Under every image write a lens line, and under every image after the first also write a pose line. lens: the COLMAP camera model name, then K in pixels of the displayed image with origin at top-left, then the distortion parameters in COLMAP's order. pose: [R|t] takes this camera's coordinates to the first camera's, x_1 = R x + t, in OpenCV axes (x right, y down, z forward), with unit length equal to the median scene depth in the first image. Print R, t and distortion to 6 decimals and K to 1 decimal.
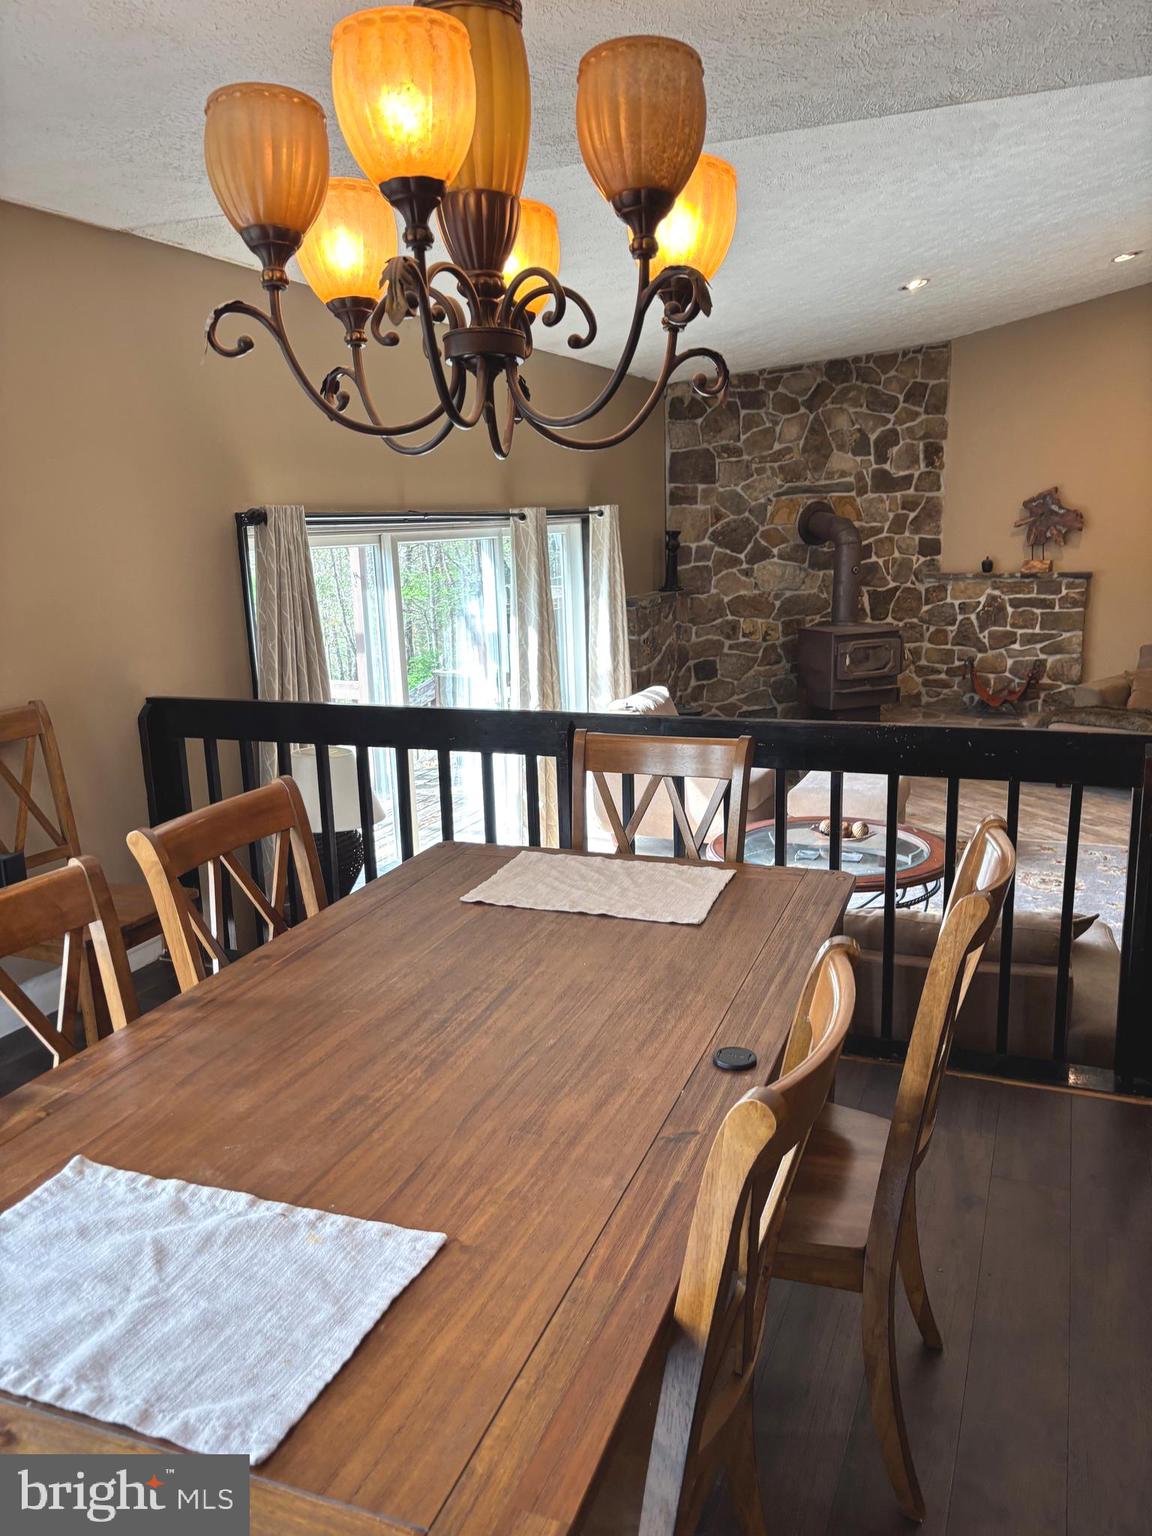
lens RADIAL K [[1161.2, 0, 580.2], [0, 1161.2, 763.1], [0, 0, 1]] dist [0.050216, -0.060200]
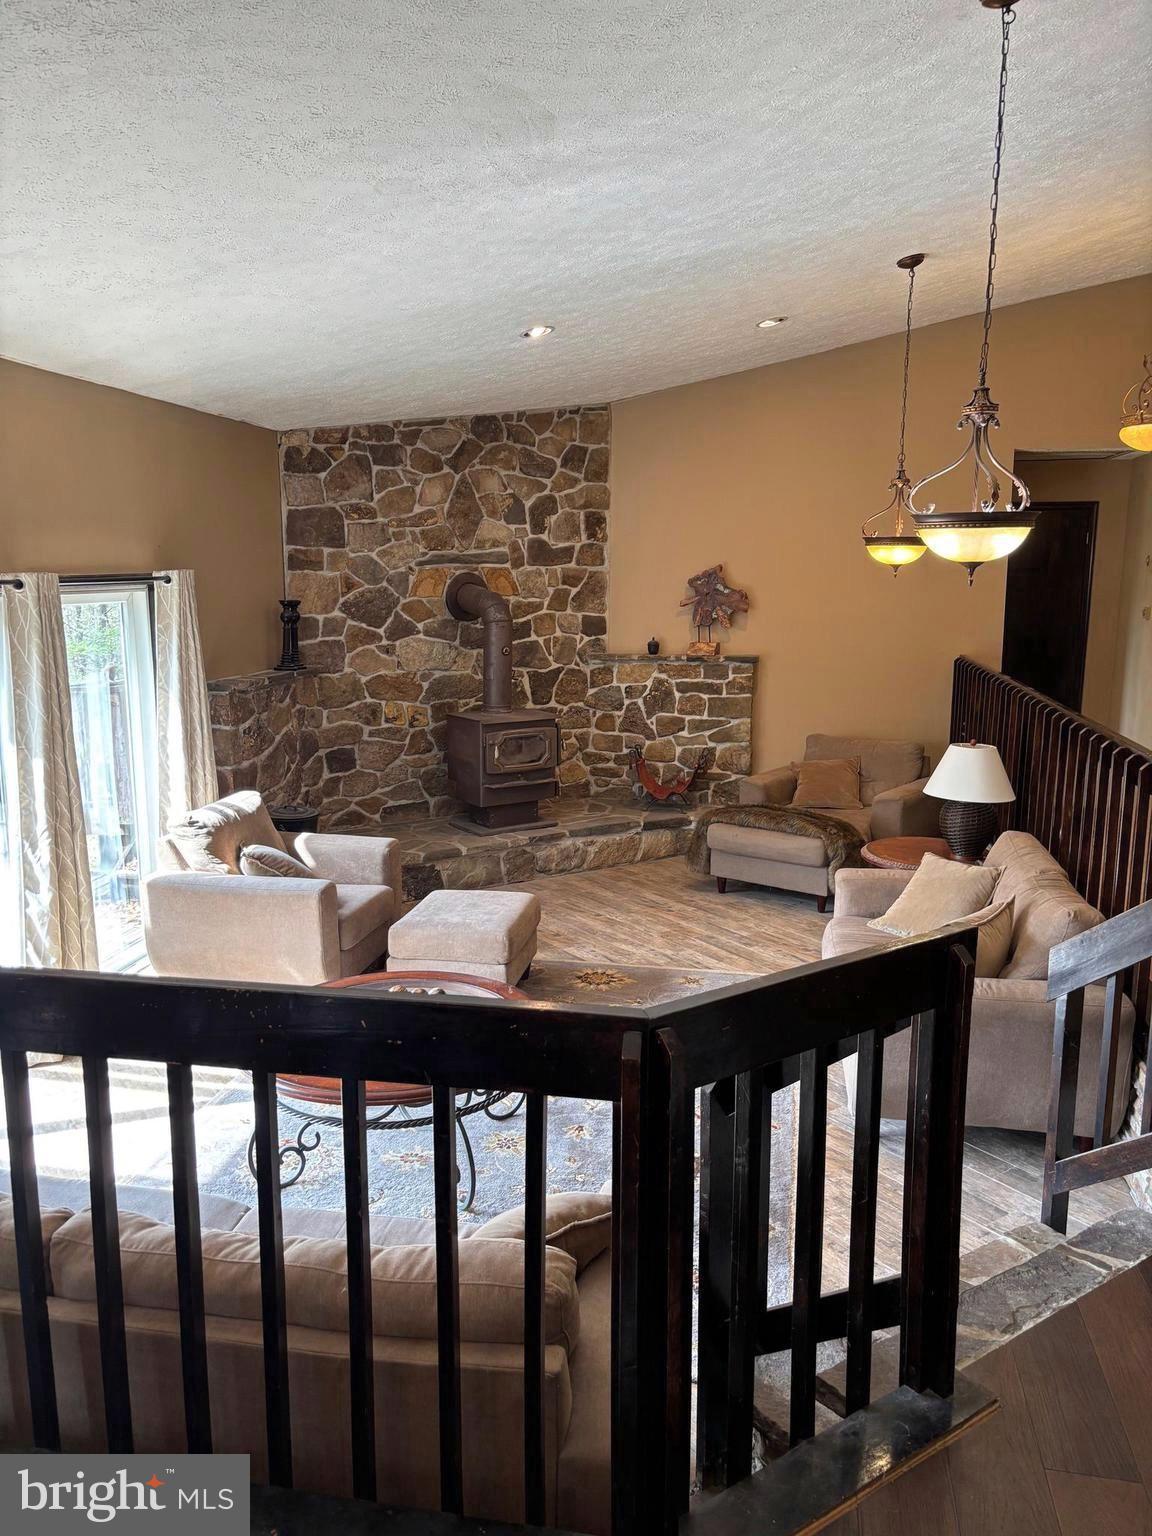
lens RADIAL K [[1161.2, 0, 571.7], [0, 1161.2, 782.0], [0, 0, 1]] dist [0.050216, -0.060200]
pose [[0.978539, -0.005192, 0.205997, 0.096638], [0.011471, 0.999505, -0.029298, -0.036316], [-0.205743, 0.031032, 0.978114, 0.116255]]
